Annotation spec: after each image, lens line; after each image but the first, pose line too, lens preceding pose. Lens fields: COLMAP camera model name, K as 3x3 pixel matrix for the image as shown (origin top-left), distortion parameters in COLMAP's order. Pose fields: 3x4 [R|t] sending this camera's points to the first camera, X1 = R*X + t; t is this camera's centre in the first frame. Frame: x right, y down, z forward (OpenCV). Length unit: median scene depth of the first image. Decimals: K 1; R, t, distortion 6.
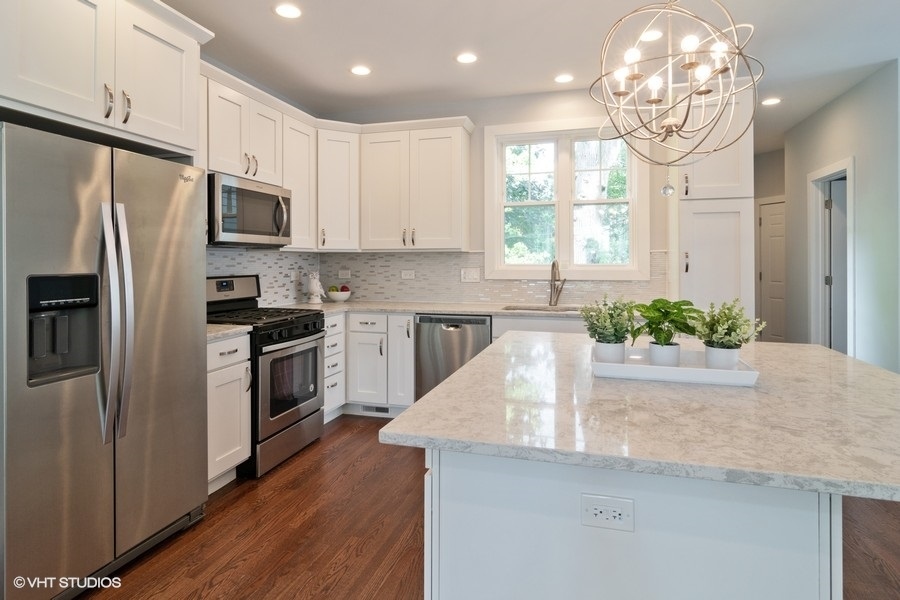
lens RADIAL K [[498.8, 0, 450.5], [0, 498.8, 260.2], [0, 0, 1]] dist [0.002874, 0.001198]
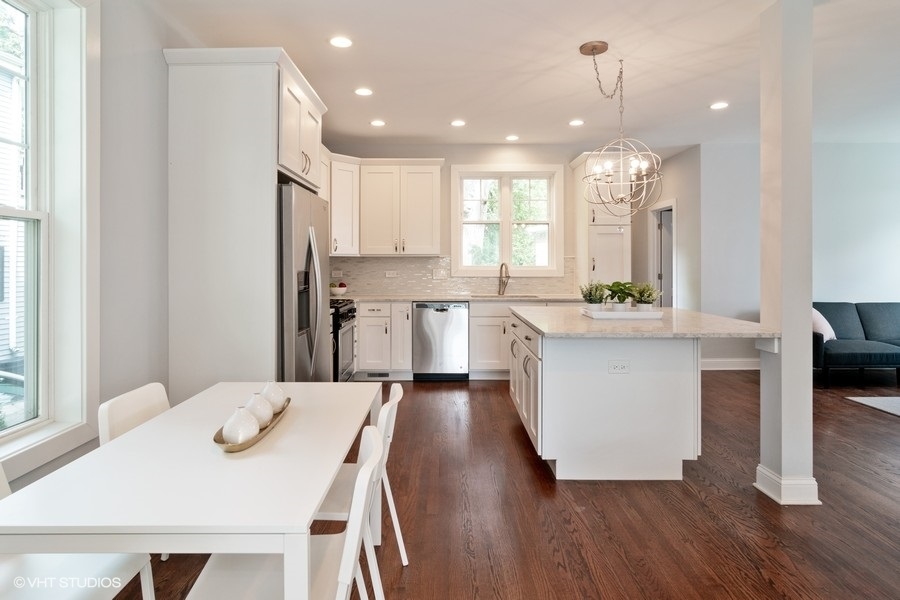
lens RADIAL K [[498.2, 0, 447.4], [0, 498.2, 266.4], [0, 0, 1]] dist [-0.000282, 0.001395]
pose [[0.959646, -0.000734, 0.281209, -0.339907], [-0.001313, 0.999974, 0.007091, -0.000025], [-0.281207, -0.007175, 0.959620, -0.319408]]
